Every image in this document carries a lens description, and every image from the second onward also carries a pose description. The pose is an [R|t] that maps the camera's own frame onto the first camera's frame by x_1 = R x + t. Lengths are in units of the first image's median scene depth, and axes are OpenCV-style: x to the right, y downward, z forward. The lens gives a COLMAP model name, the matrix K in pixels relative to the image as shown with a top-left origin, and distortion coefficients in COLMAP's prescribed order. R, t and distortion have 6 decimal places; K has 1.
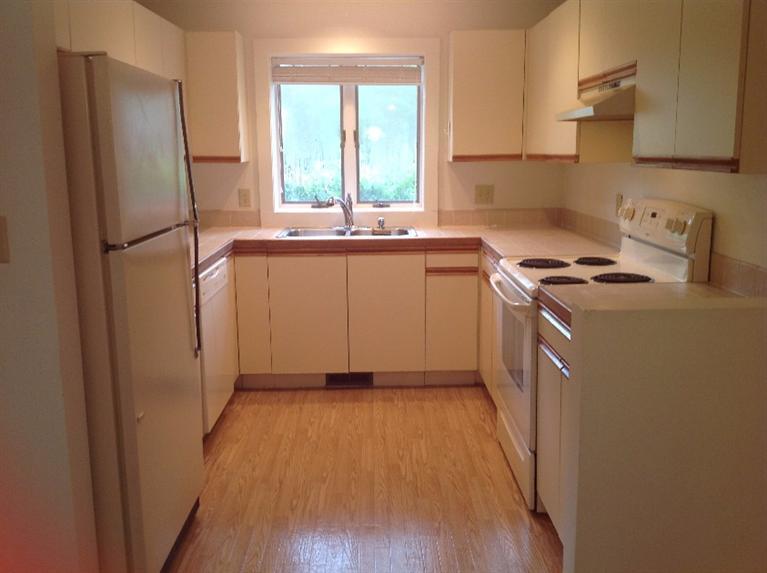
lens RADIAL K [[724.7, 0, 383.5], [0, 724.7, 286.5], [0, 0, 1]] dist [-0.006832, -0.003441]
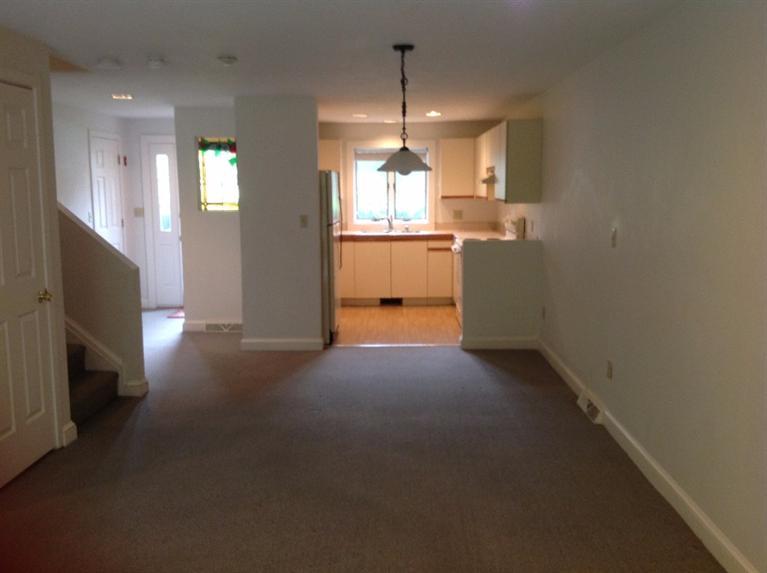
lens RADIAL K [[740.7, 0, 383.5], [0, 740.7, 286.5], [0, 0, 1]] dist [0.001417, -0.003842]
pose [[0.999432, 0.005402, -0.033269, 0.001697], [-0.006906, 0.998952, -0.045255, 0.180864], [0.032990, 0.045459, 0.998421, -1.143809]]
